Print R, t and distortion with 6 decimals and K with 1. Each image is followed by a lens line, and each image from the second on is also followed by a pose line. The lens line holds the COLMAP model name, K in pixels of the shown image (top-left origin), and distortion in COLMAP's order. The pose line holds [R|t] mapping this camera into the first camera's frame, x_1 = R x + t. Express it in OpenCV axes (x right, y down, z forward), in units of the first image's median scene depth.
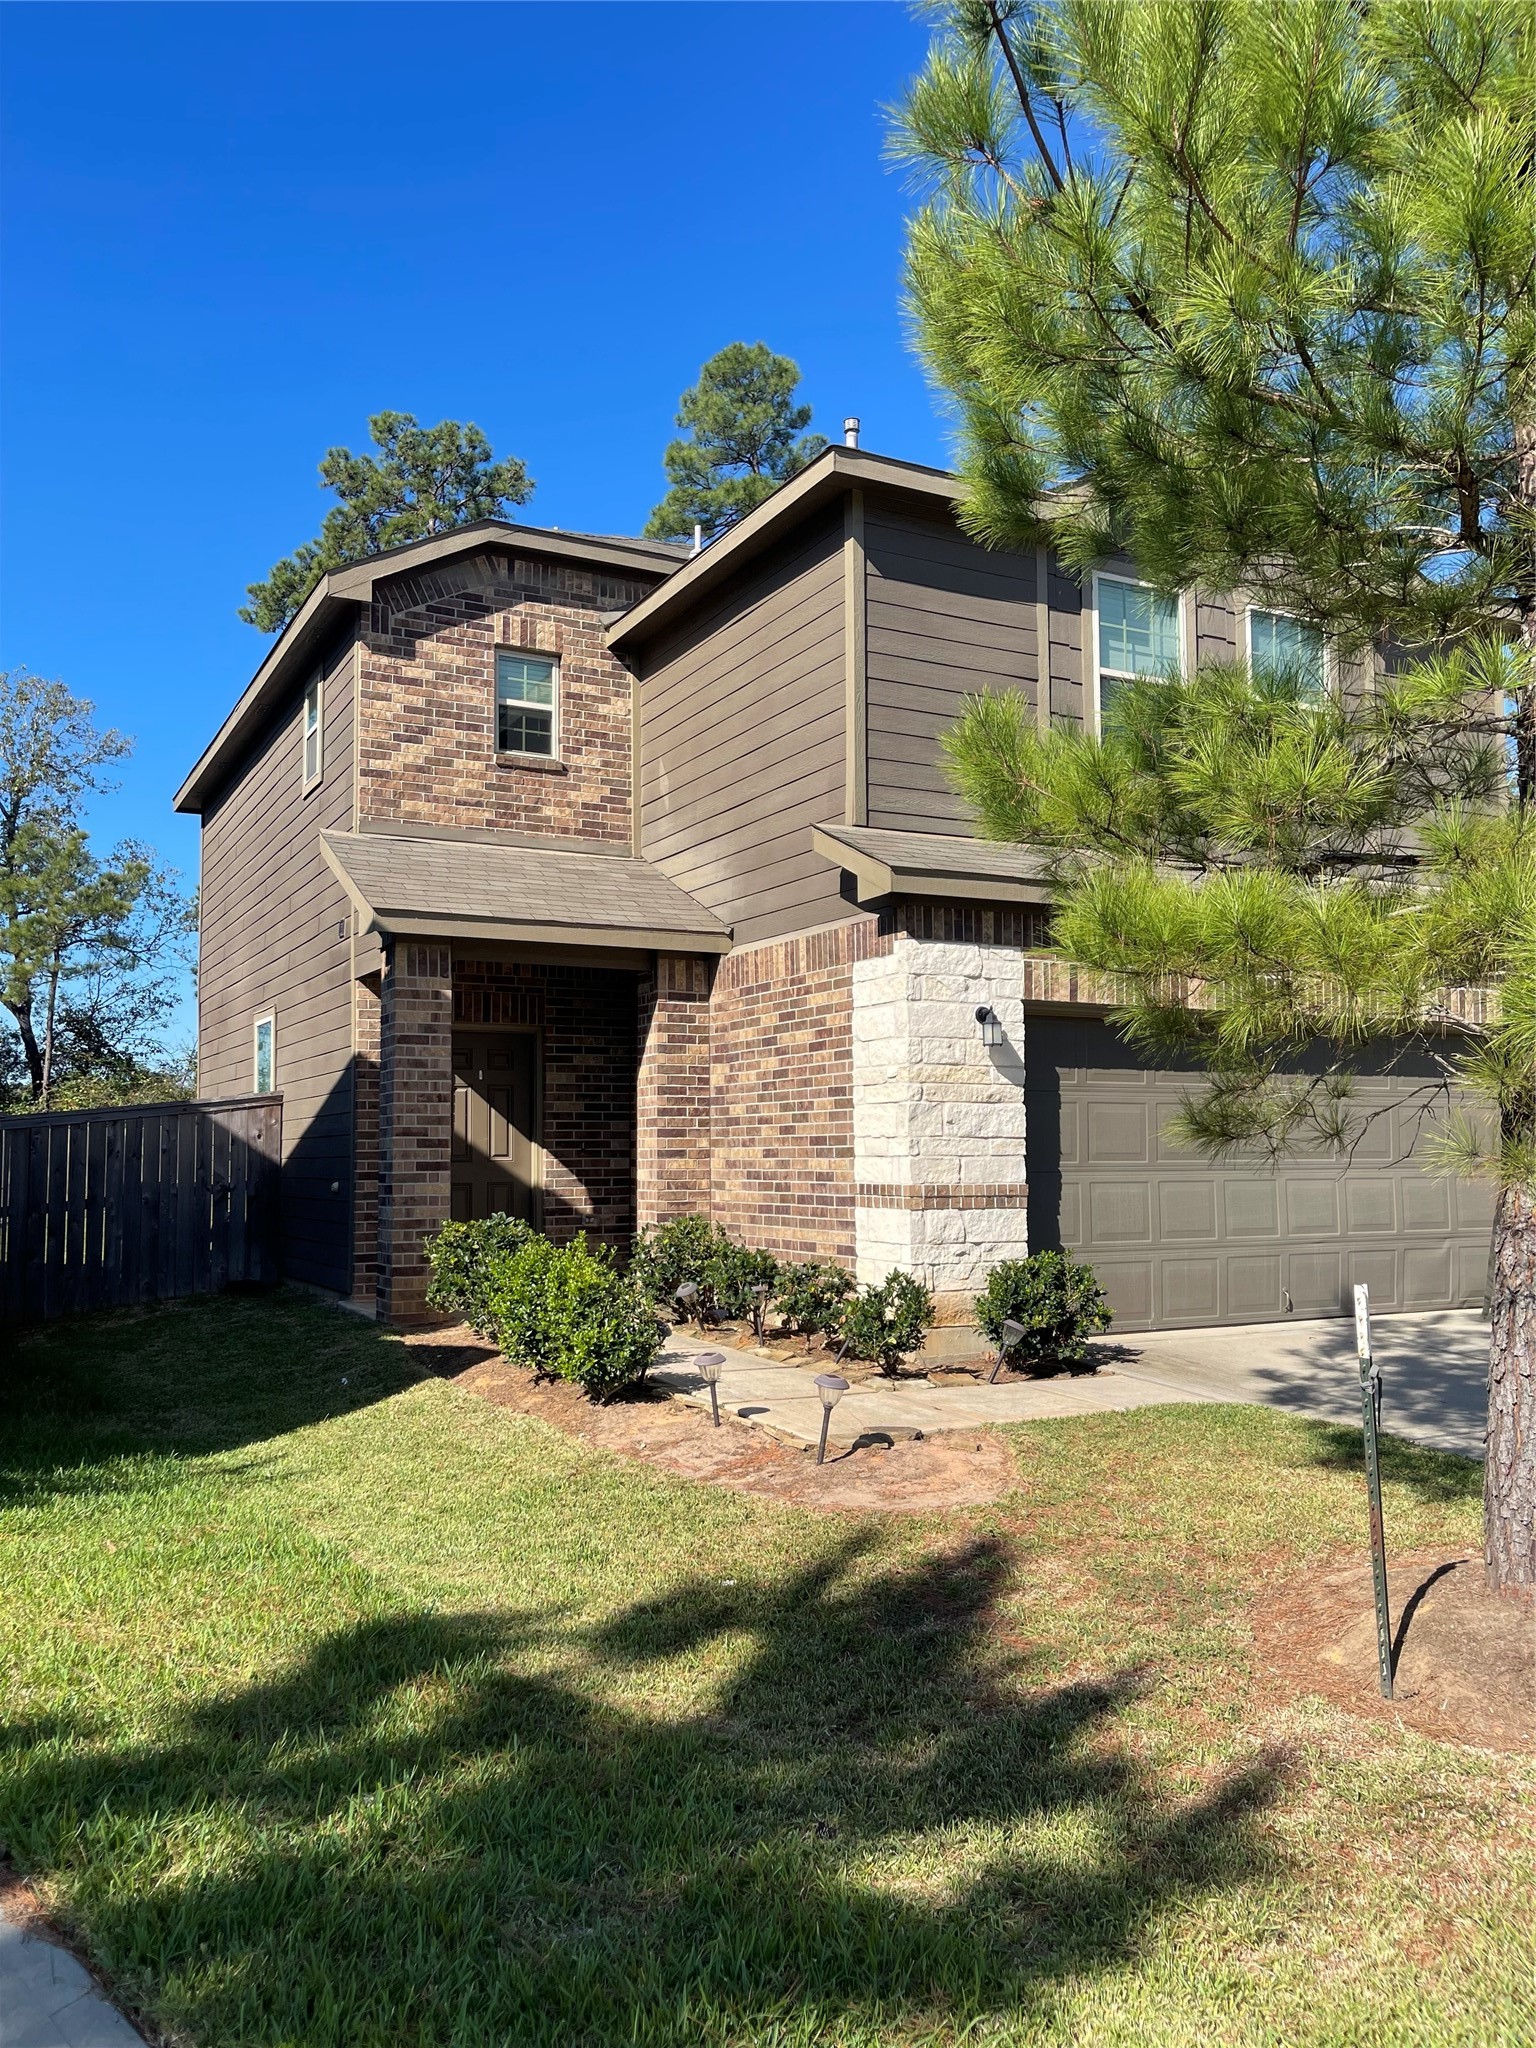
lens RADIAL K [[1563.3, 0, 755.8], [0, 1563.3, 1031.6], [0, 0, 1]] dist [0.072570, -0.008559]
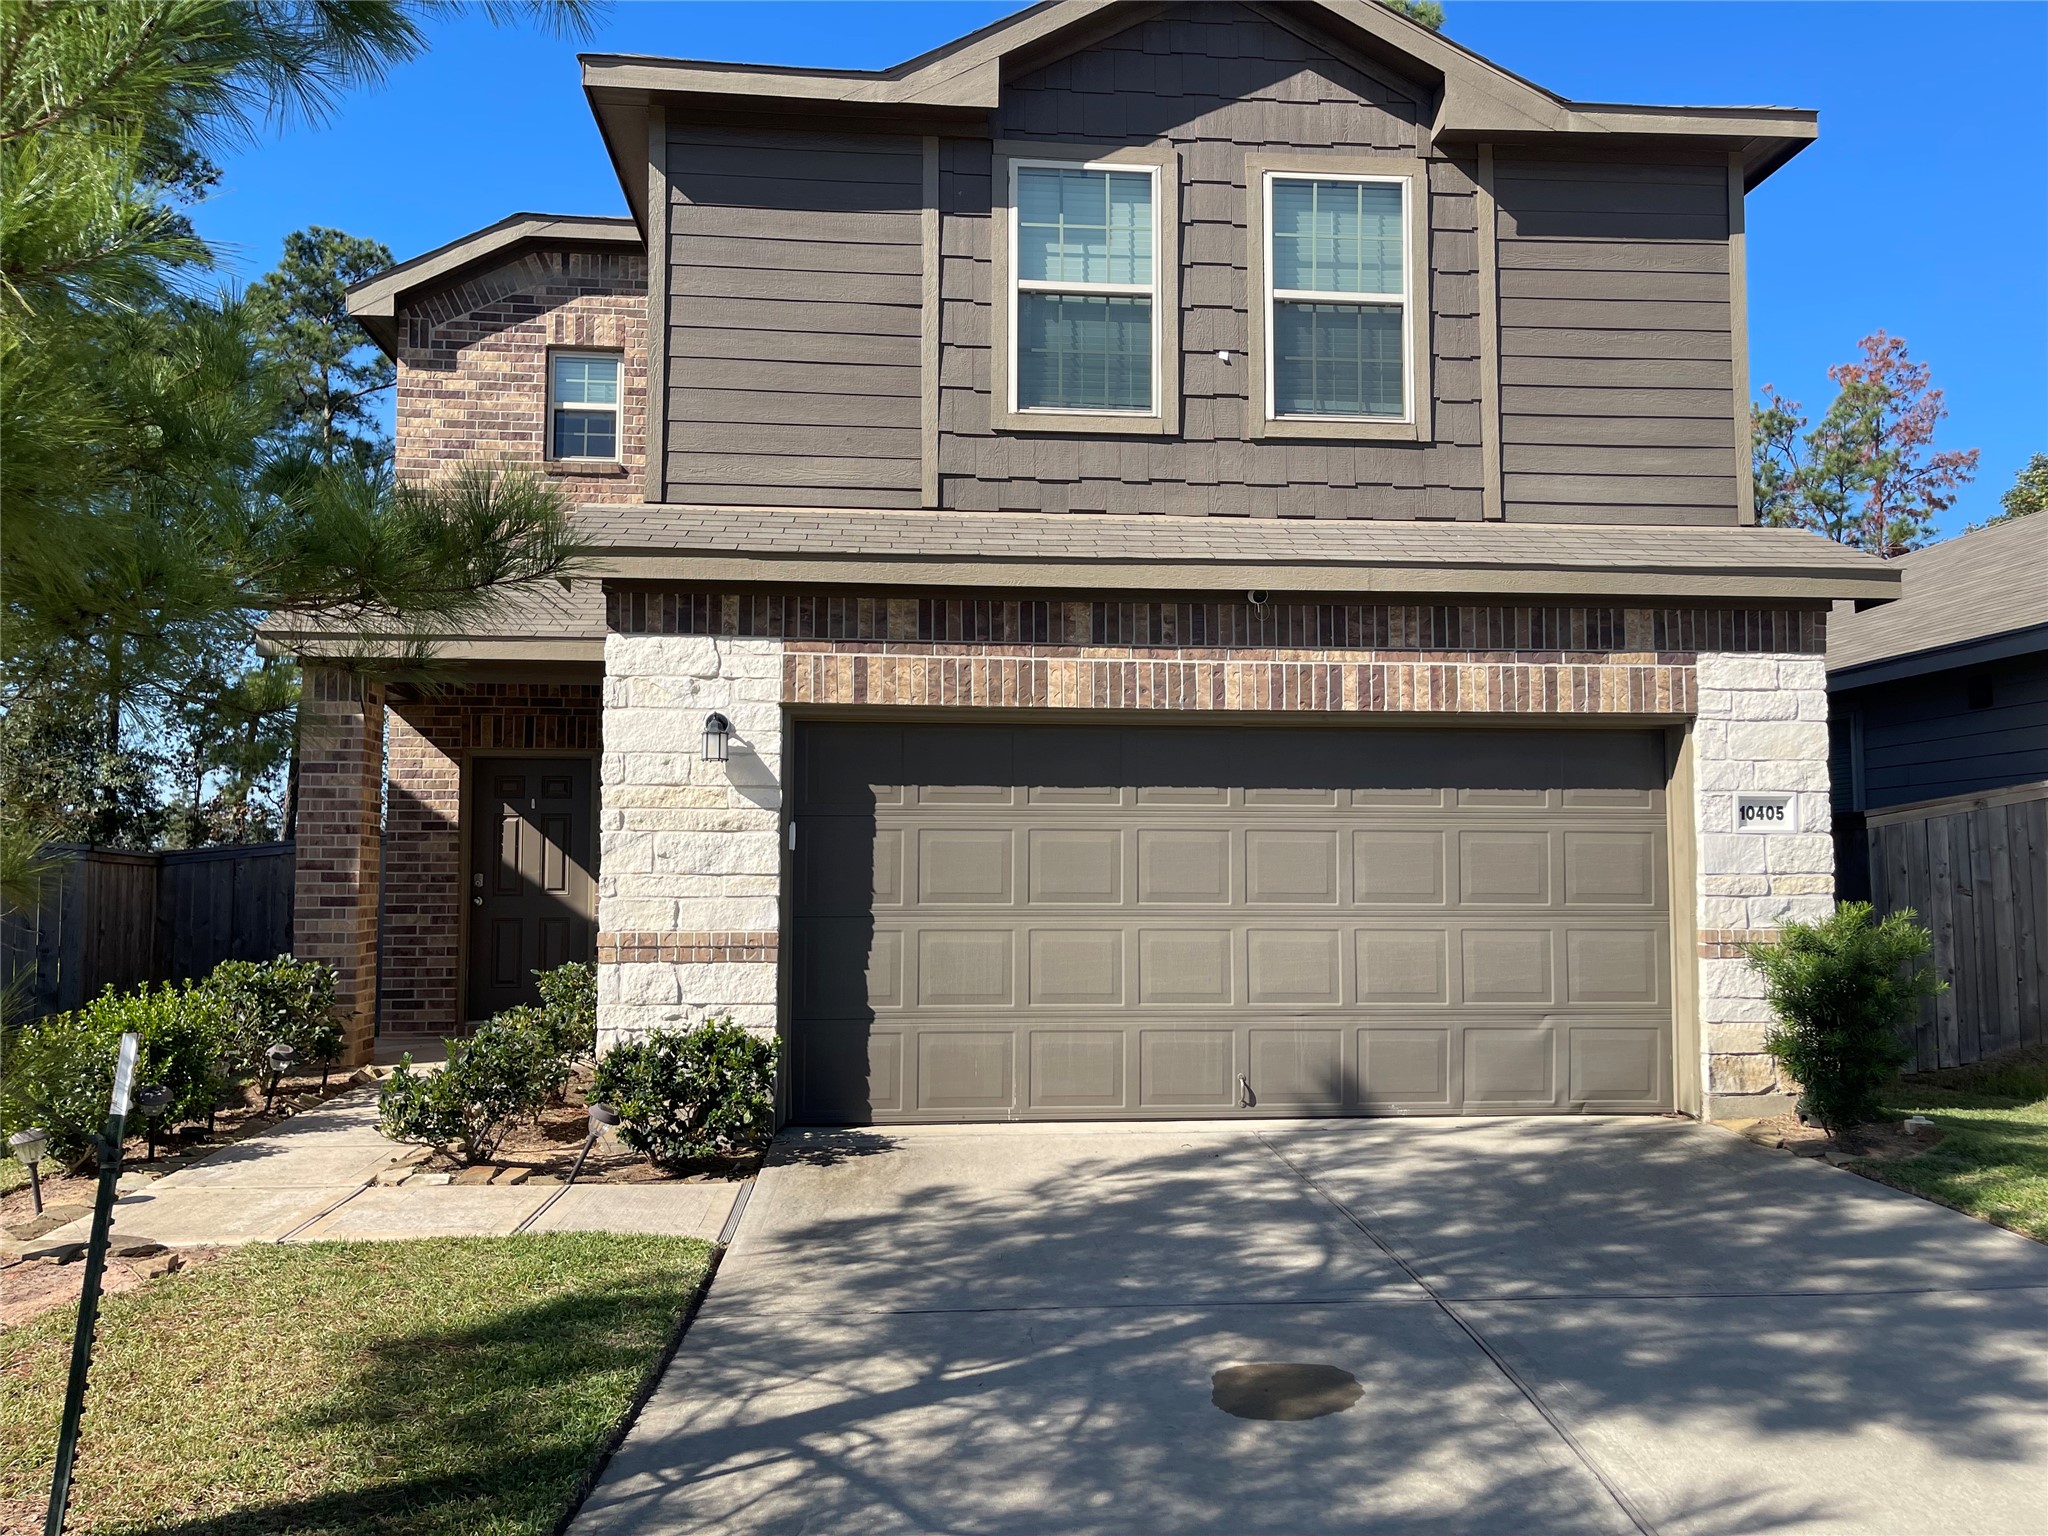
lens RADIAL K [[1563.3, 0, 1026.7], [0, 1563.3, 758.7], [0, 0, 1]] dist [0.072570, -0.008559]
pose [[0.921792, -0.023529, -0.386970, 0.507031], [0.024395, 0.999699, -0.002674, 0.011650], [0.386916, -0.006975, 0.922088, 0.260812]]
